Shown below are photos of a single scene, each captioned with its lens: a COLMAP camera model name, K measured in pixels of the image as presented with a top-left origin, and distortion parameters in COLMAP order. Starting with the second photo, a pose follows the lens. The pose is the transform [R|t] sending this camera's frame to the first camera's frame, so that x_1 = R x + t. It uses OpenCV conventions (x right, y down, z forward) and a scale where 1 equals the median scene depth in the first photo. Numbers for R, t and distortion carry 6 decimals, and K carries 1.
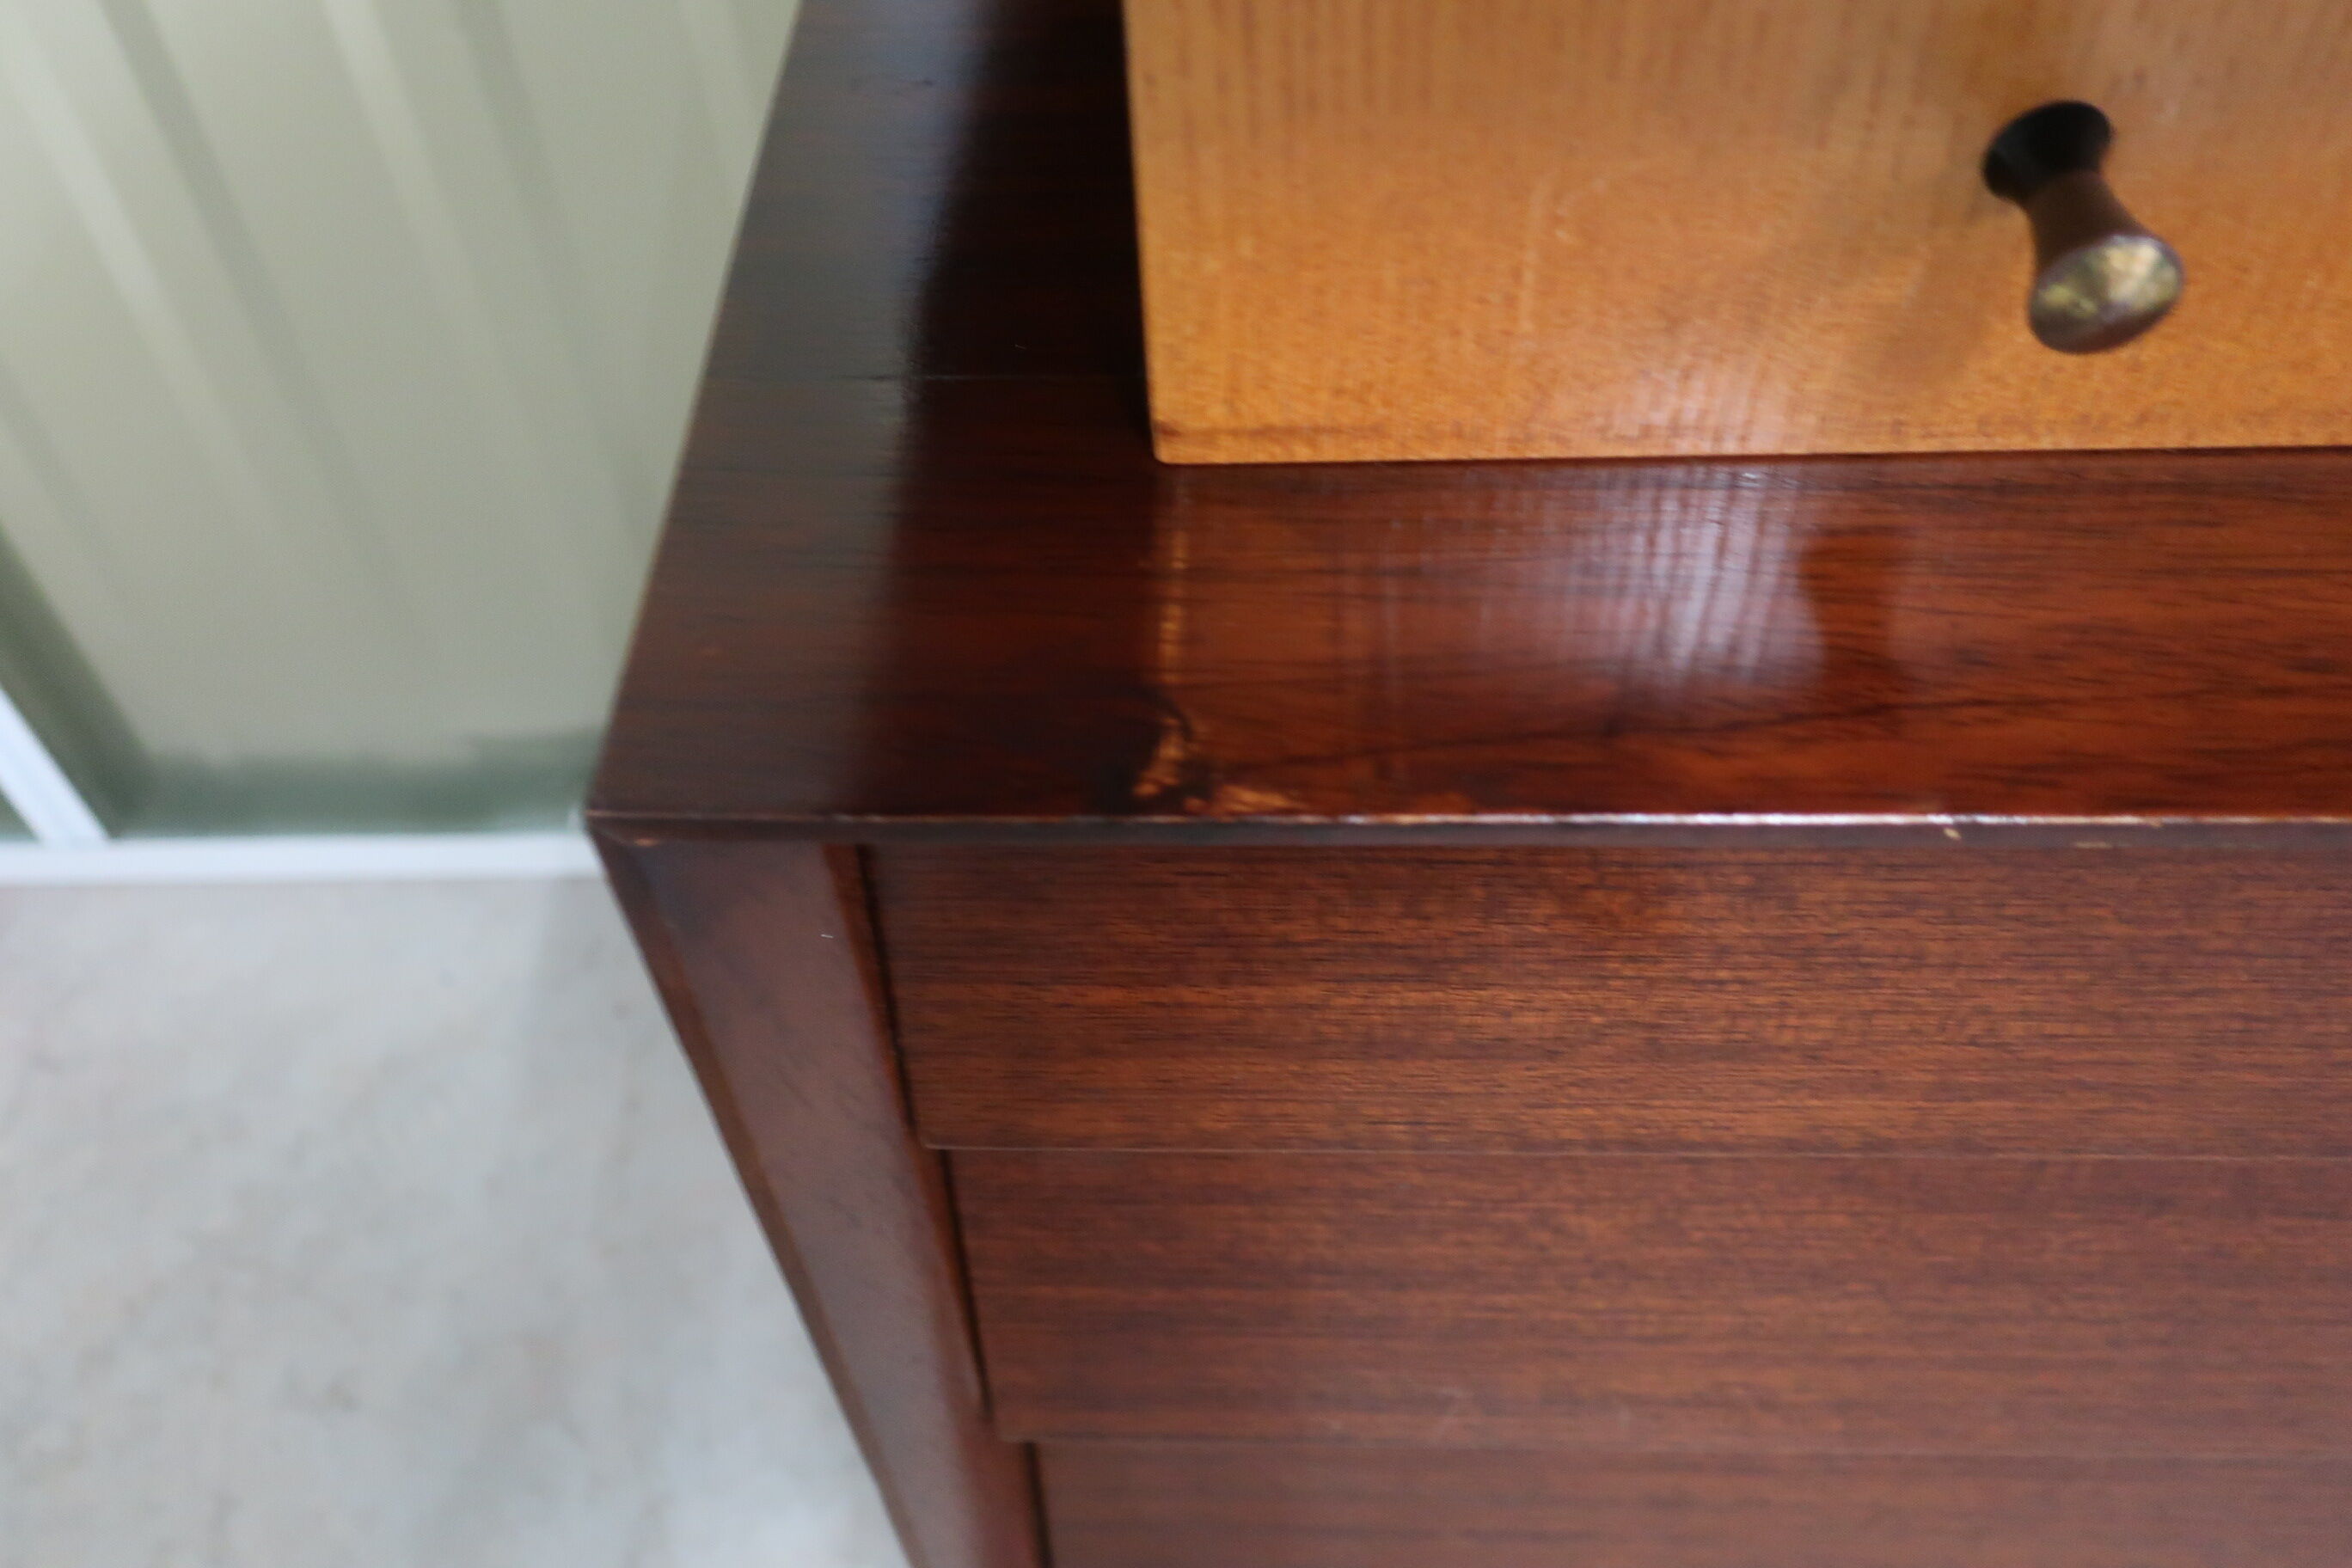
lens RADIAL K [[2057.2, 0, 1176.0], [0, 2057.2, 784.0], [0, 0, 1]] dist [0.006765, 0.003877]
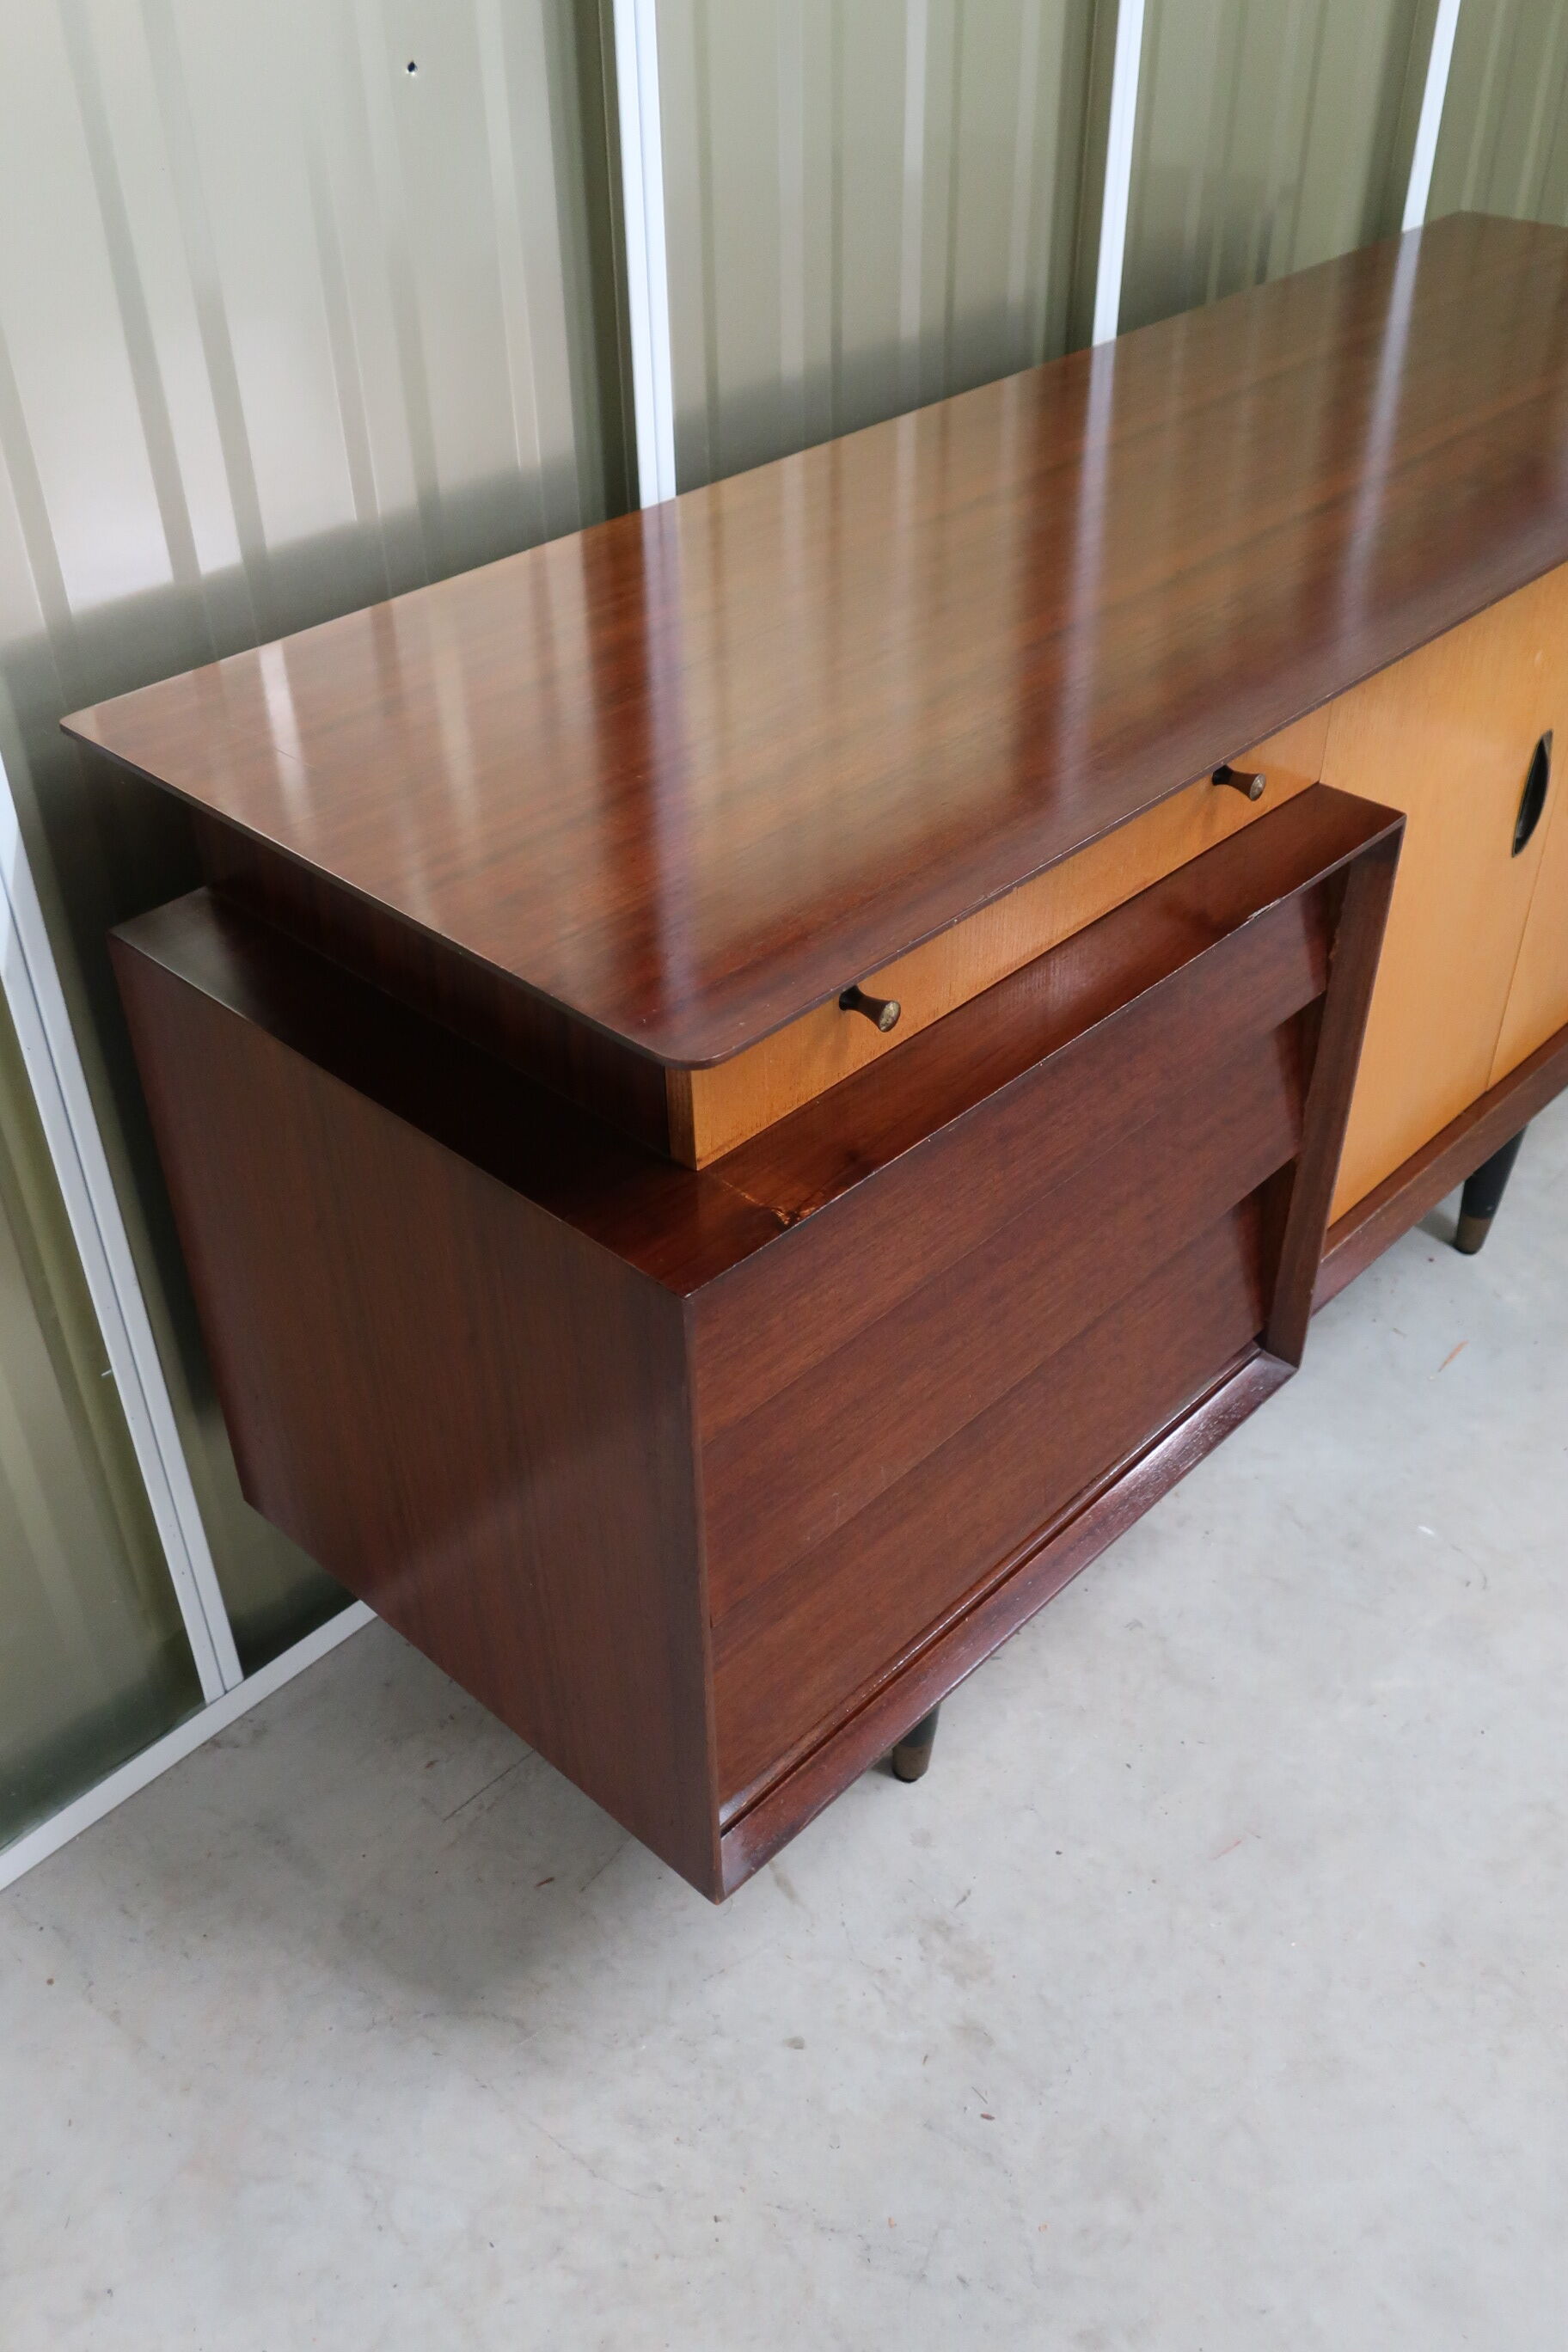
lens RADIAL K [[2015.1, 0, 773.3], [0, 2015.1, 1198.1], [0, 0, 1]] dist [0.005322, -0.009863]
pose [[0.673766, -0.430273, 0.600753, -0.546604], [0.573553, 0.817111, -0.058026, 0.040894], [-0.465915, 0.383660, 0.797326, -0.477735]]
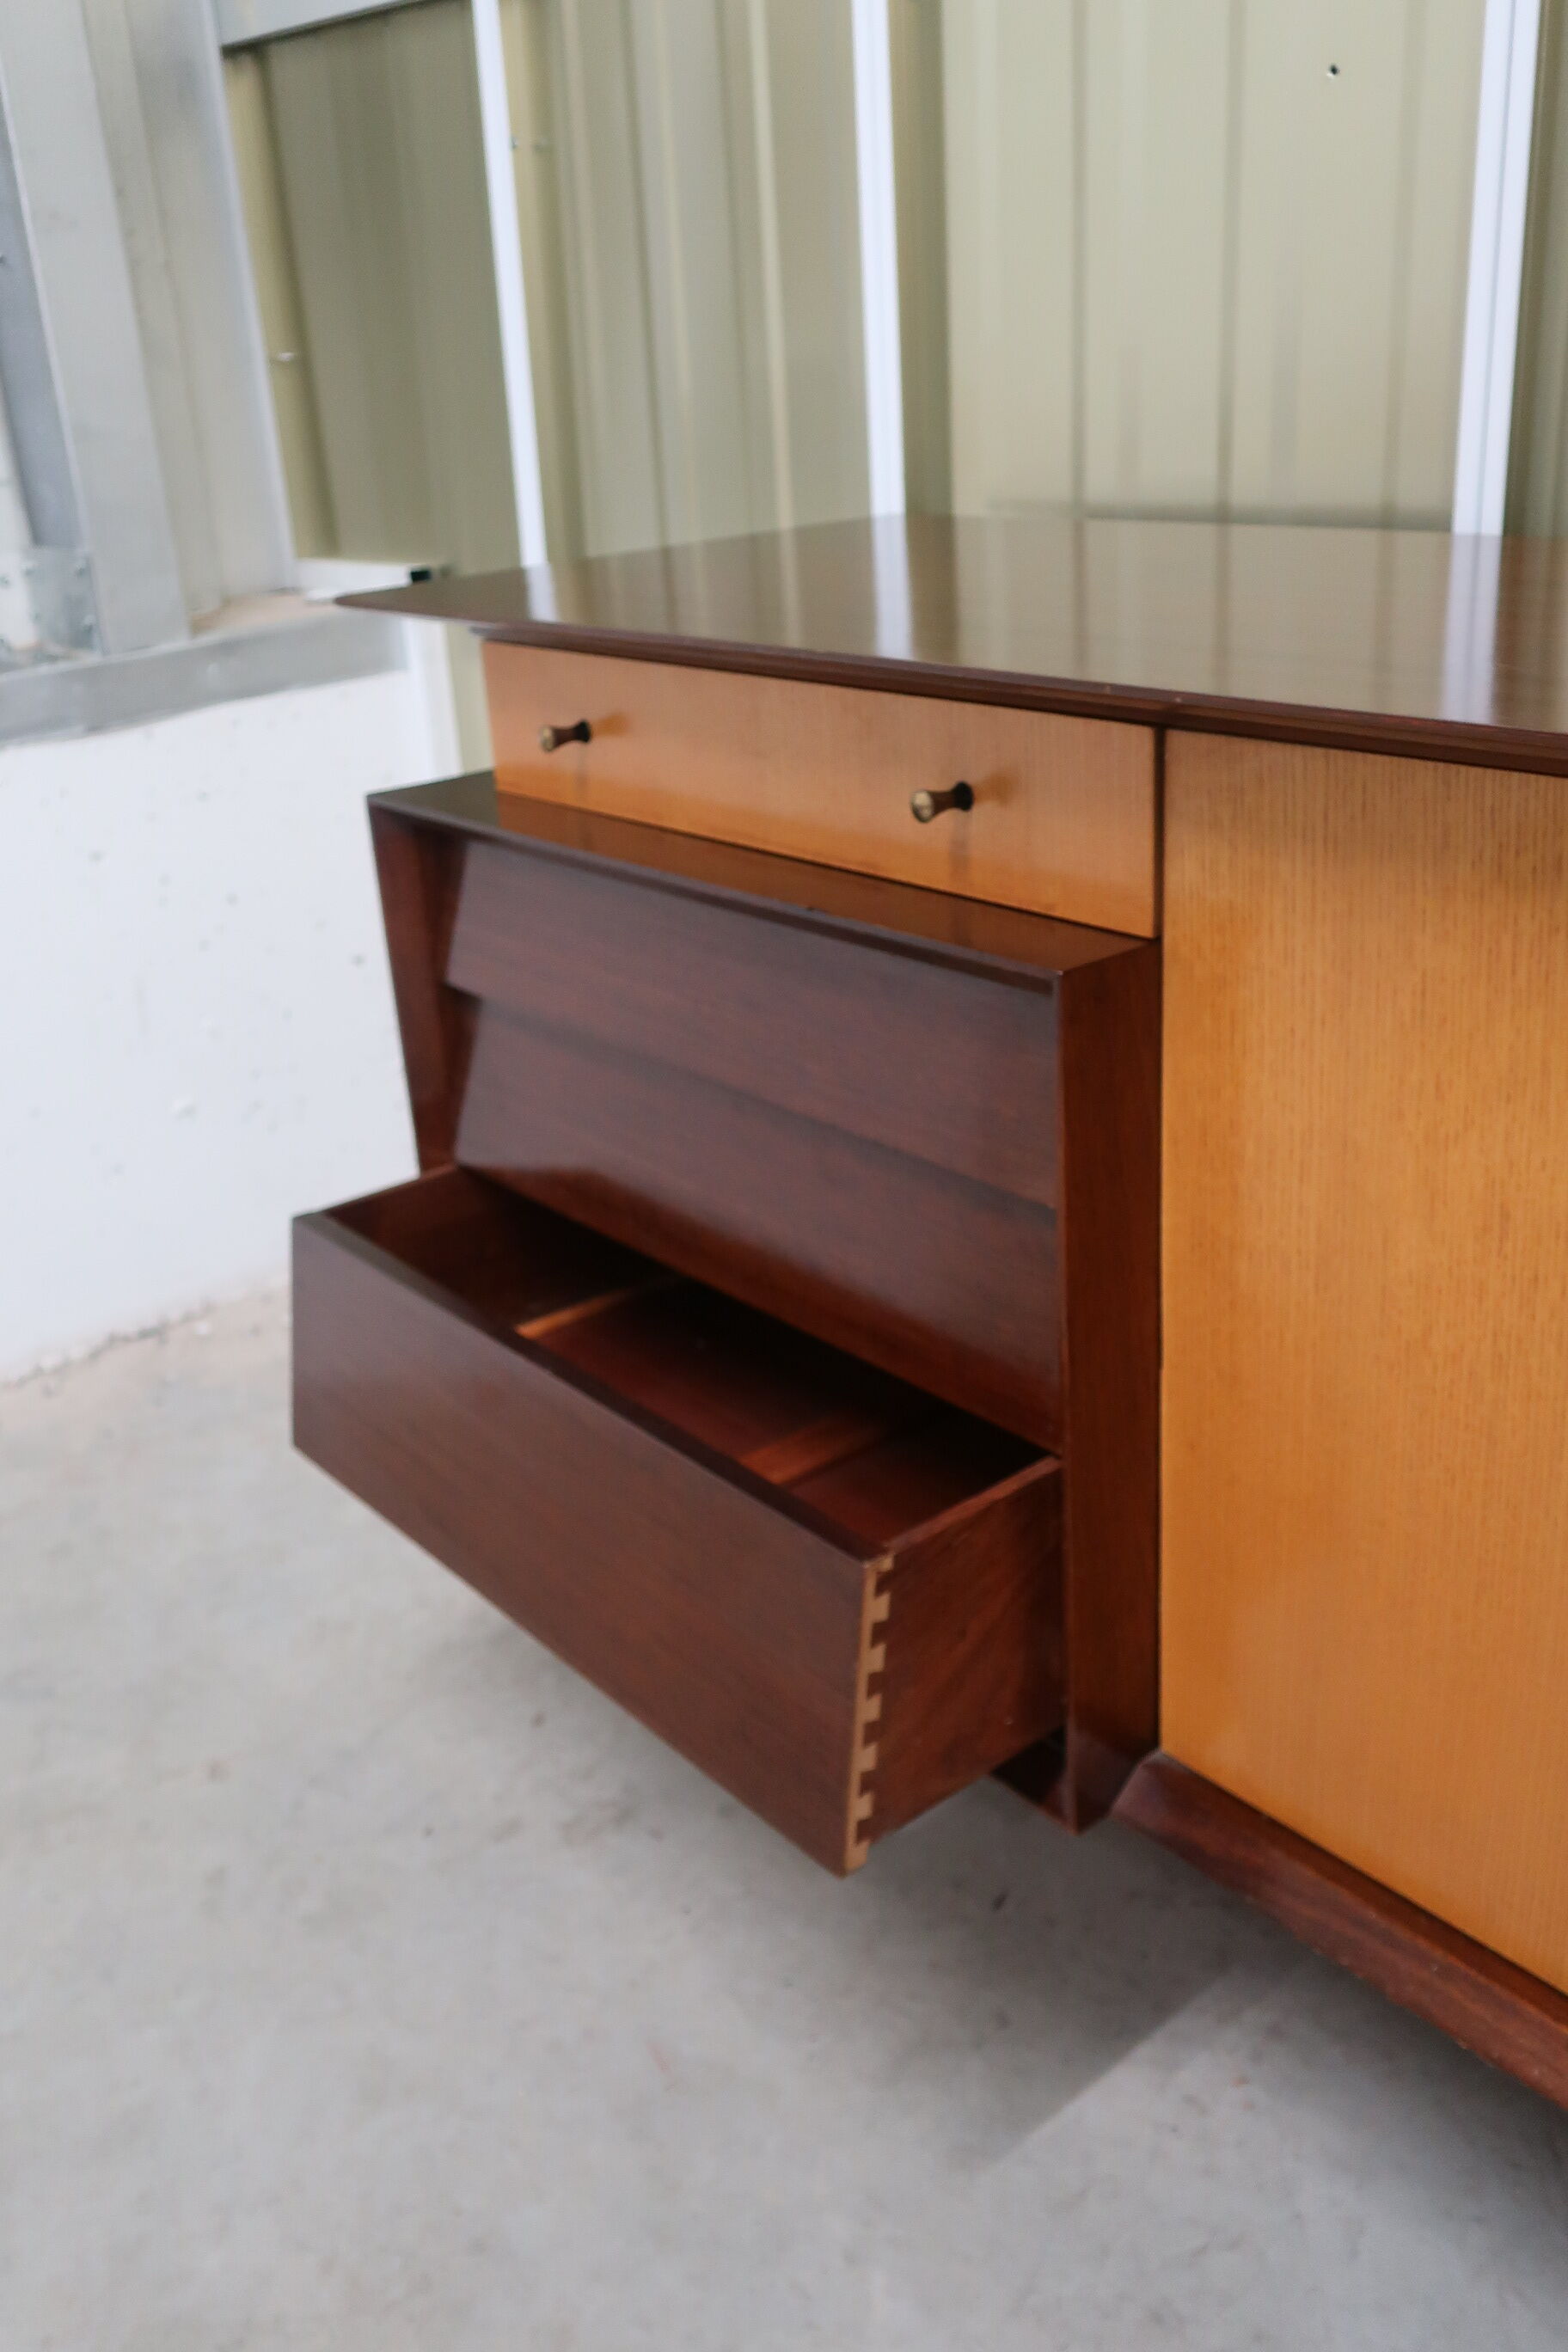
lens RADIAL K [[2057.2, 0, 784.0], [0, 2057.2, 1176.0], [0, 0, 1]] dist [0.006765, 0.003877]
pose [[0.654431, 0.289268, -0.698602, 1.093537], [-0.570471, 0.795298, -0.205094, 0.314688], [0.496269, 0.532752, 0.685487, -0.387746]]
